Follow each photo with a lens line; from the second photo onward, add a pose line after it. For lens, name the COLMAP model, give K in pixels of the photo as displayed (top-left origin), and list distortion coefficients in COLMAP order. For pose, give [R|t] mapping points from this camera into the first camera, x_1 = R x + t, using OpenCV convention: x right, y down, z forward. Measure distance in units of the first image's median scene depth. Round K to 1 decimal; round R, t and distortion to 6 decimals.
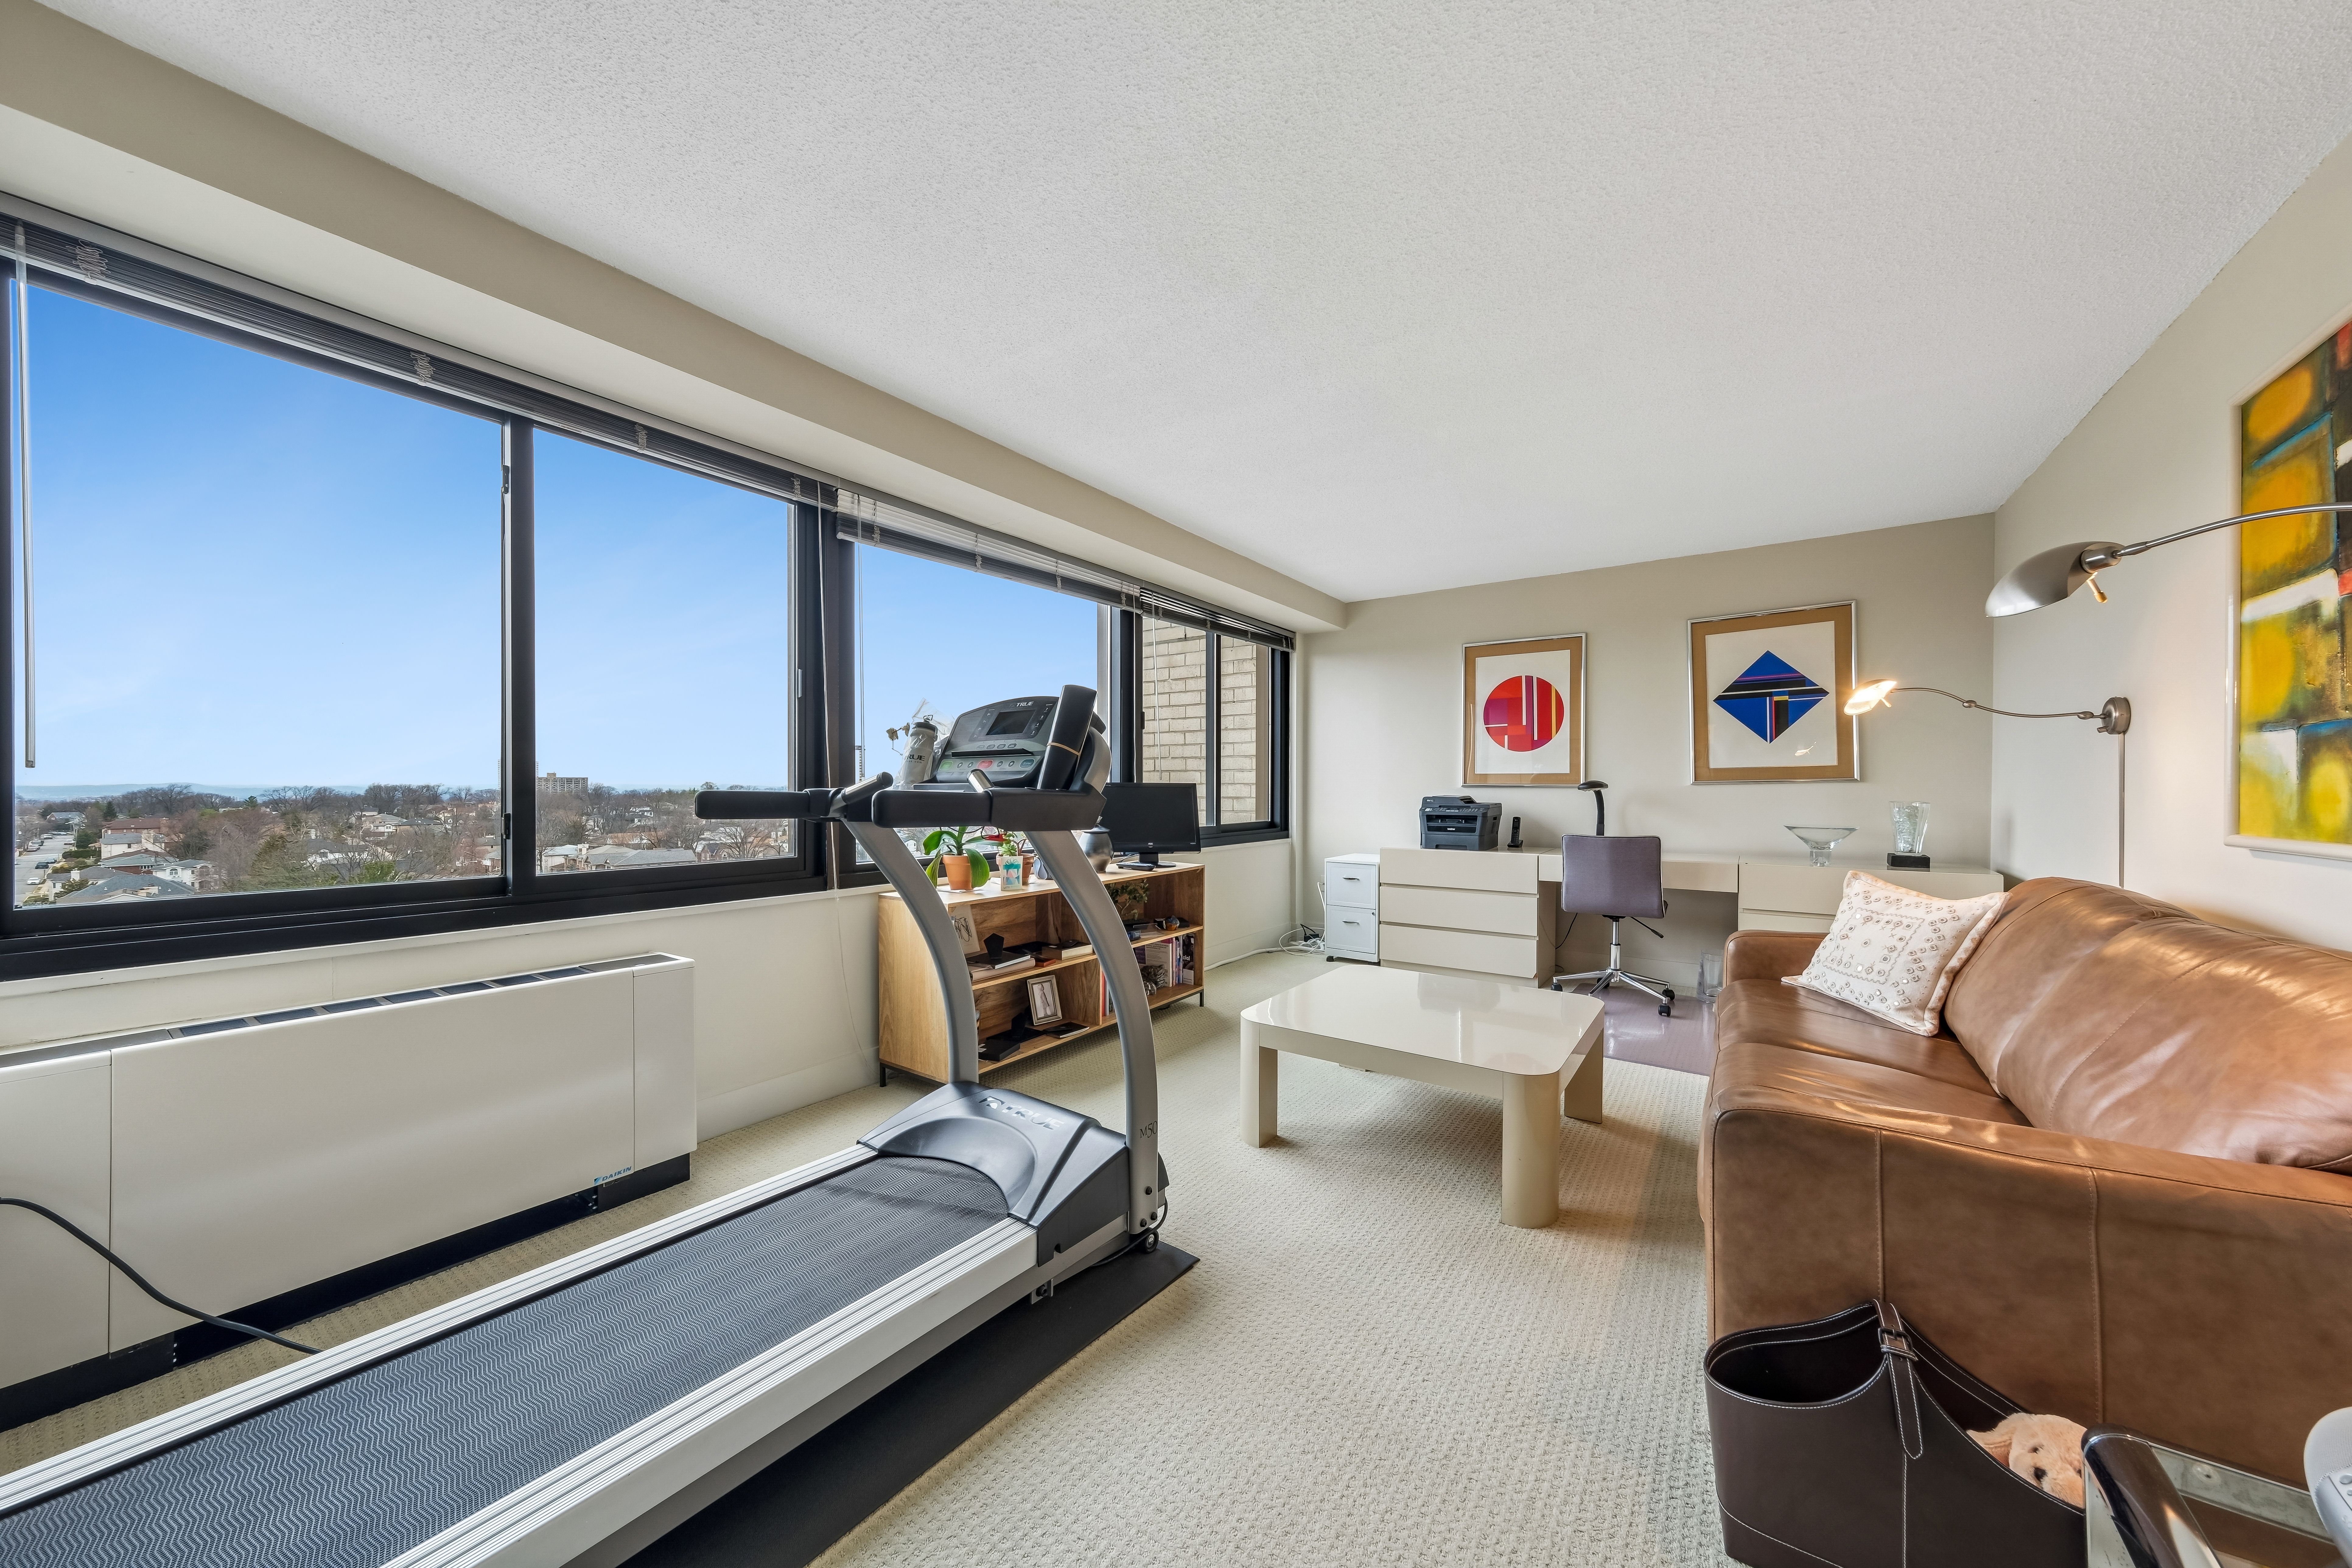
lens RADIAL K [[830.3, 0, 1176.0], [0, 830.3, 784.0], [0, 0, 1]] dist [-0.009486, 0.006468]
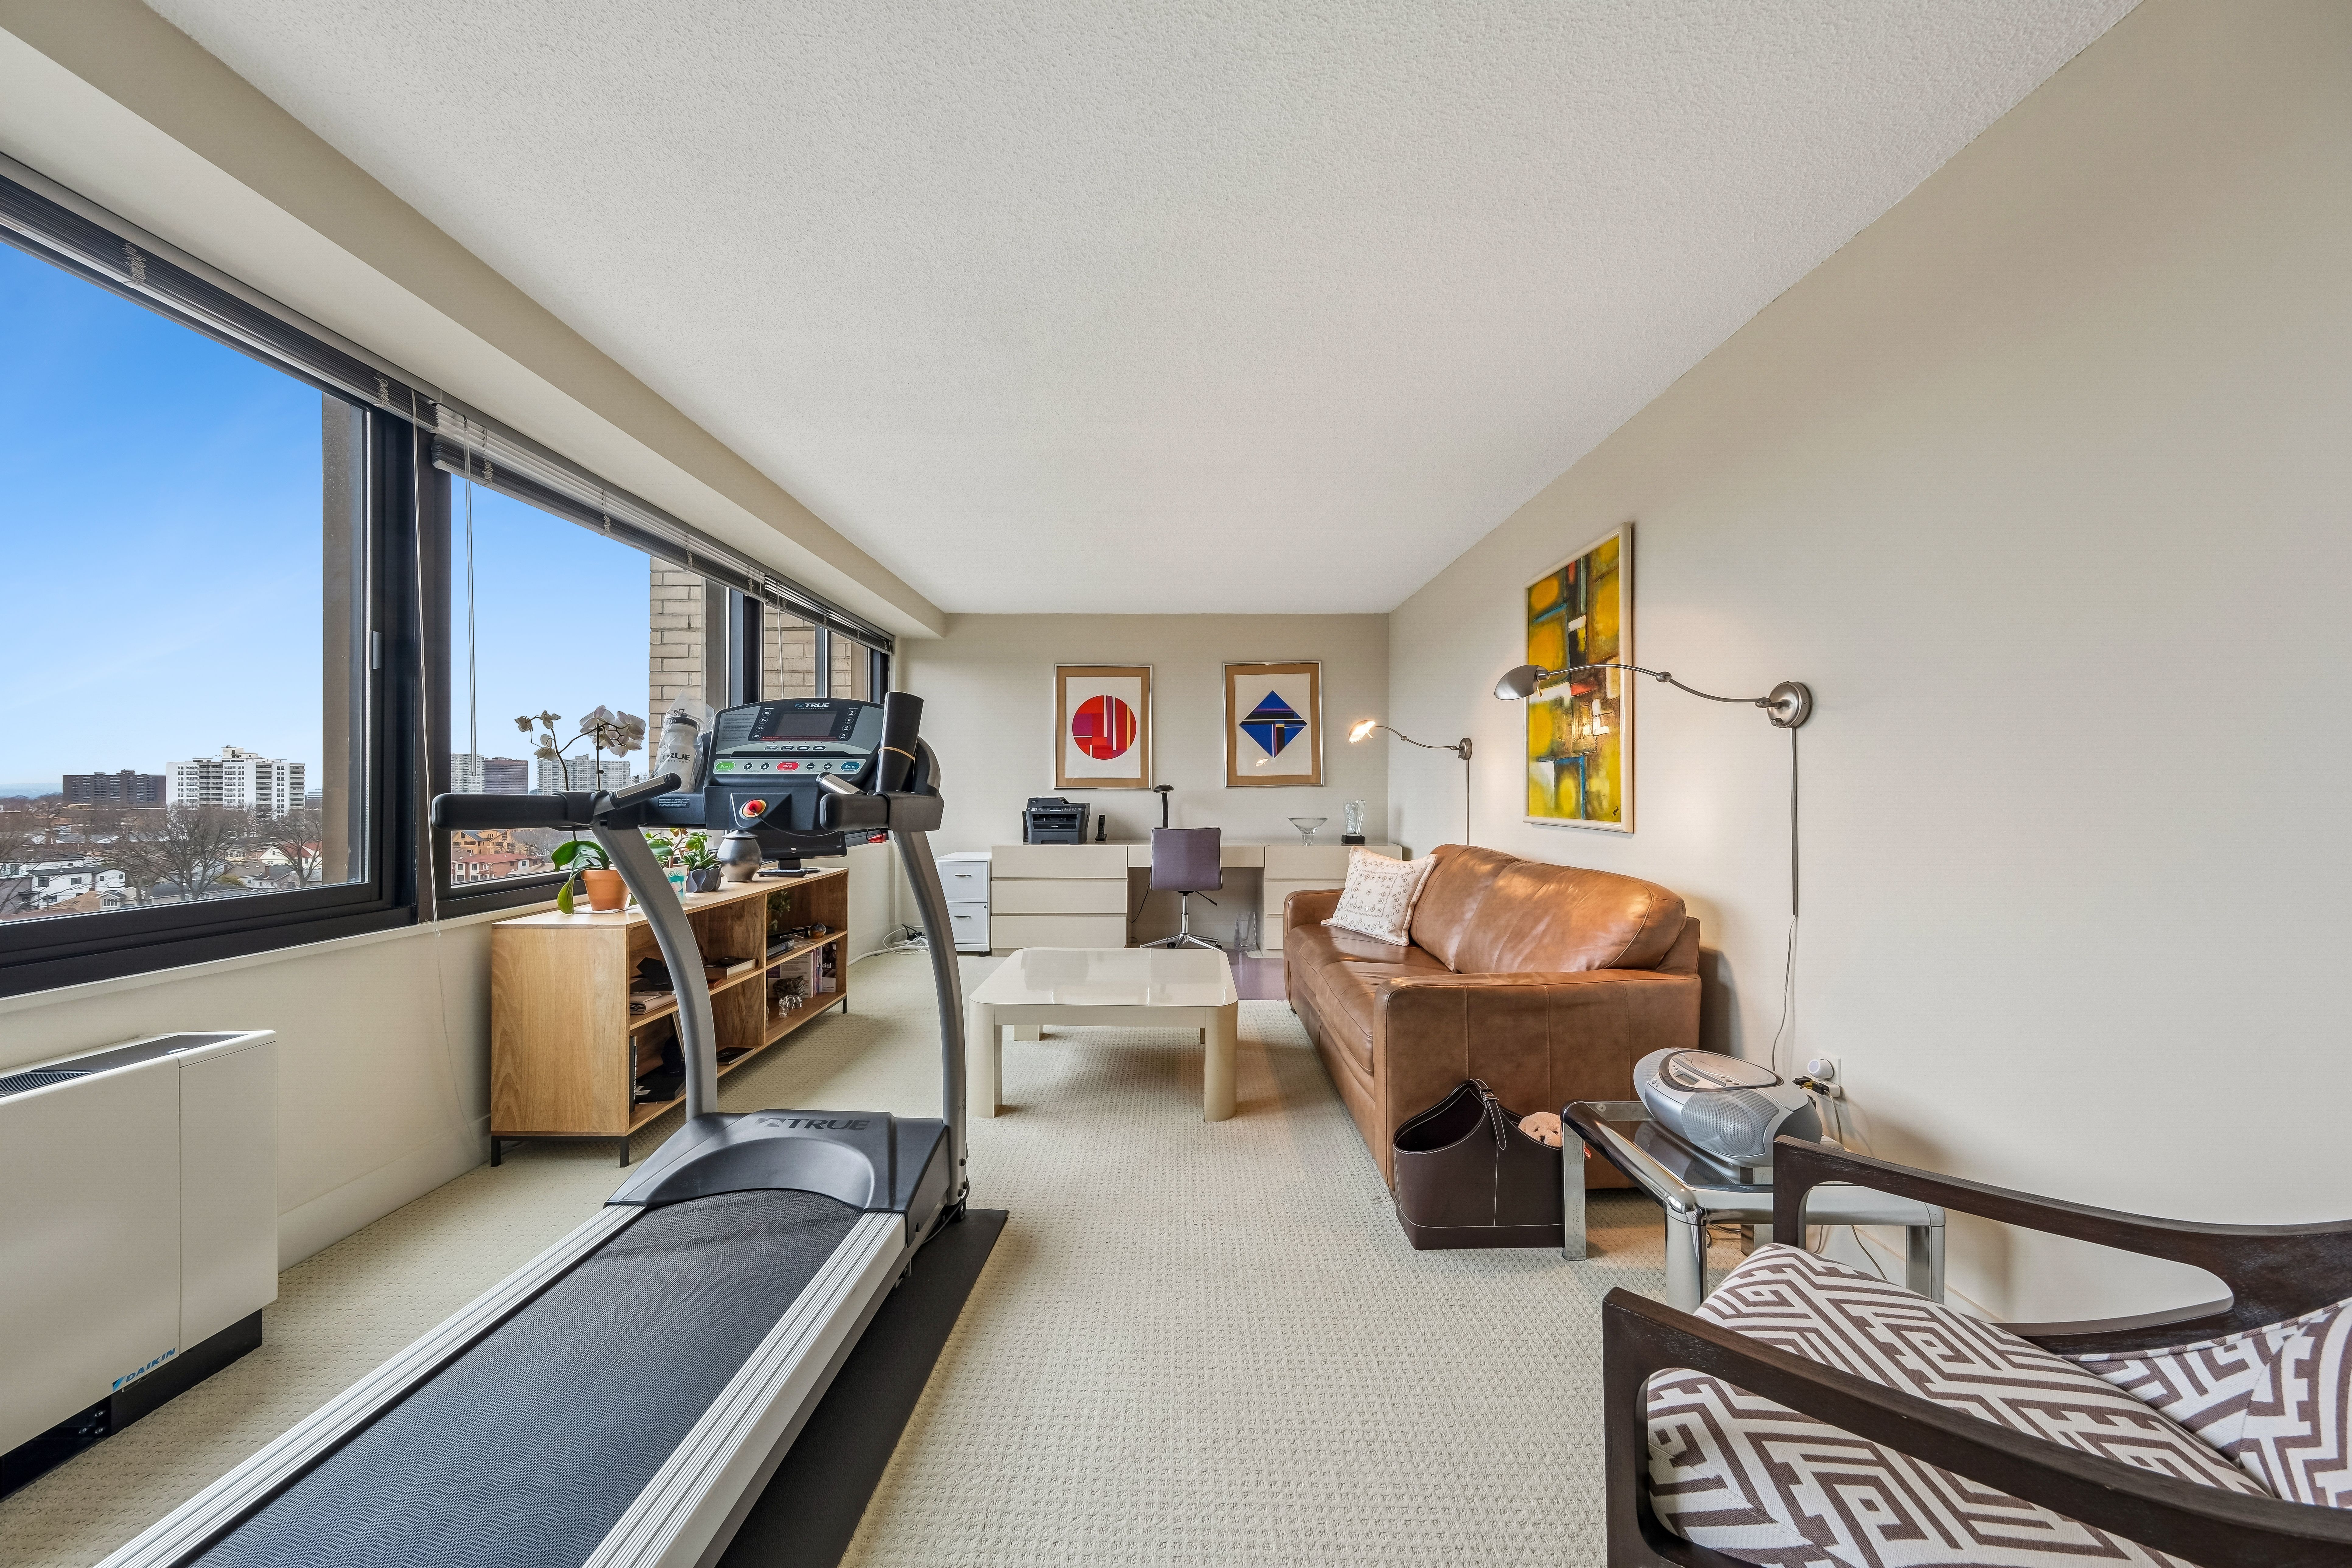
lens RADIAL K [[832.4, 0, 1178.9], [0, 832.4, 774.7], [0, 0, 1]] dist [-0.009609, 0.006553]
pose [[0.808383, 0.011823, 0.588538, -0.287945], [-0.004192, 0.999889, -0.014328, -0.001256], [-0.588642, 0.009115, 0.808343, -0.031944]]
